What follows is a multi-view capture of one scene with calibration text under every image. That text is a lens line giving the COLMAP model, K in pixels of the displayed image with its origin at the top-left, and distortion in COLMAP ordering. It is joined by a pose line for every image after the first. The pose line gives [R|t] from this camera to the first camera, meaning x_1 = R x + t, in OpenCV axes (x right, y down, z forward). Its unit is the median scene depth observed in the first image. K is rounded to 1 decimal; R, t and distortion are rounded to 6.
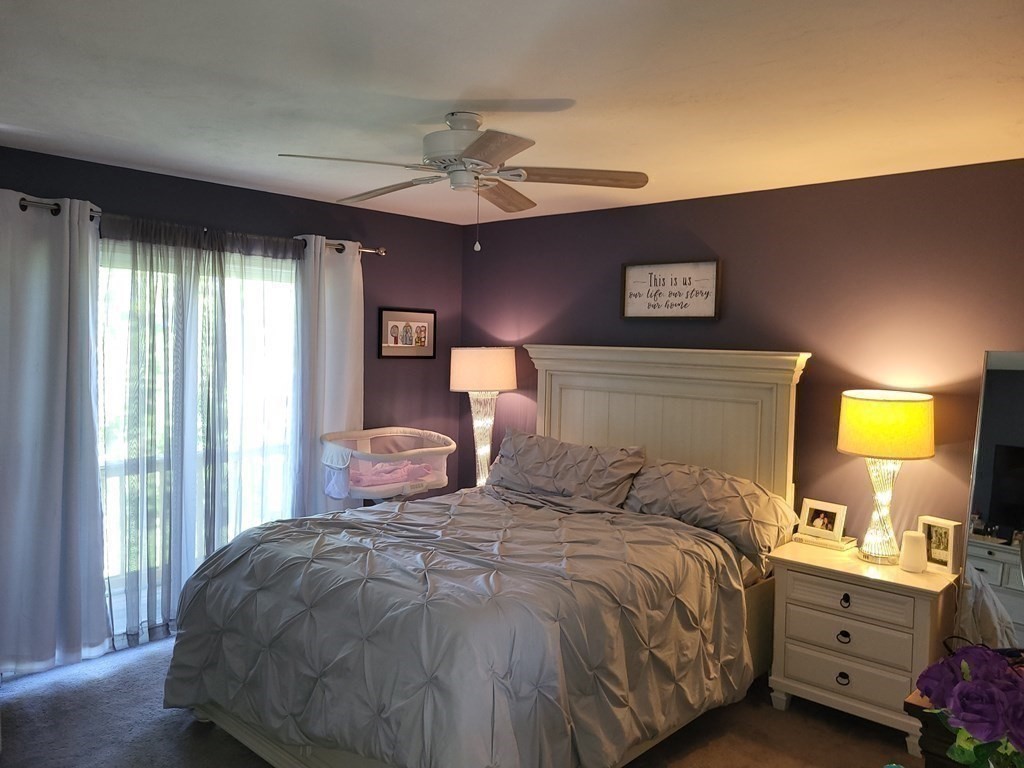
lens RADIAL K [[782.6, 0, 511.2], [0, 782.6, 383.5], [0, 0, 1]] dist [0.052835, -0.043184]
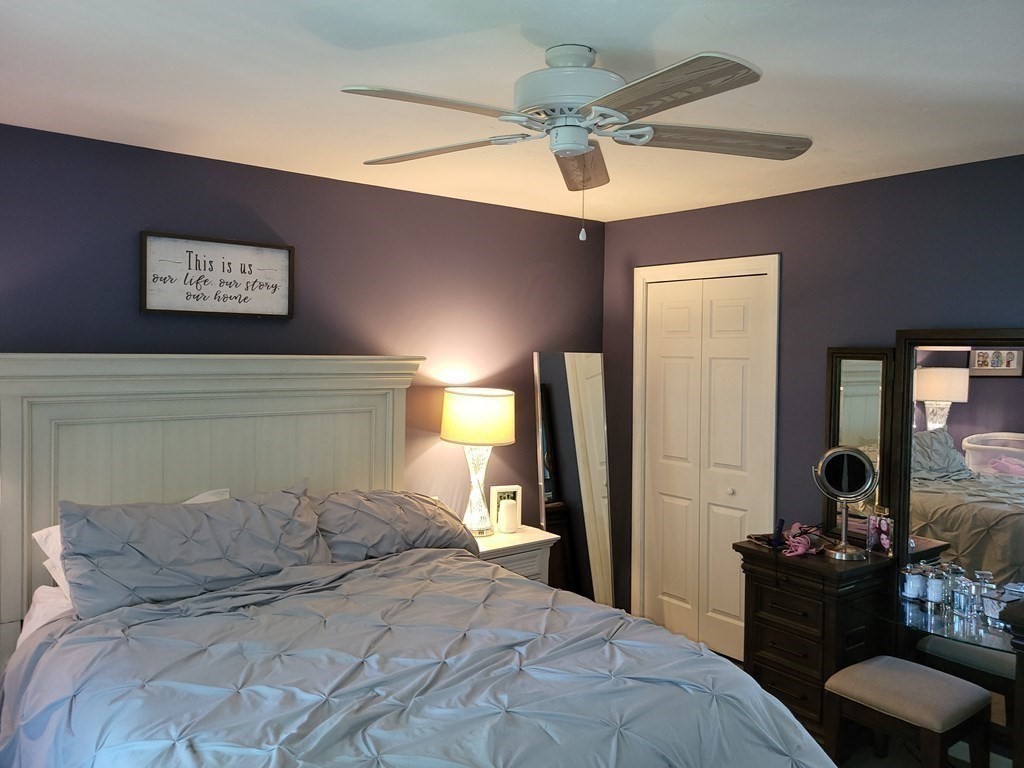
lens RADIAL K [[782.6, 0, 510.9], [0, 782.6, 380.5], [0, 0, 1]] dist [0.052835, -0.043184]
pose [[0.145846, -0.064710, 0.987189, -0.909430], [0.043542, 0.997311, 0.058941, -0.092069], [-0.988349, 0.034388, 0.148271, 1.079573]]
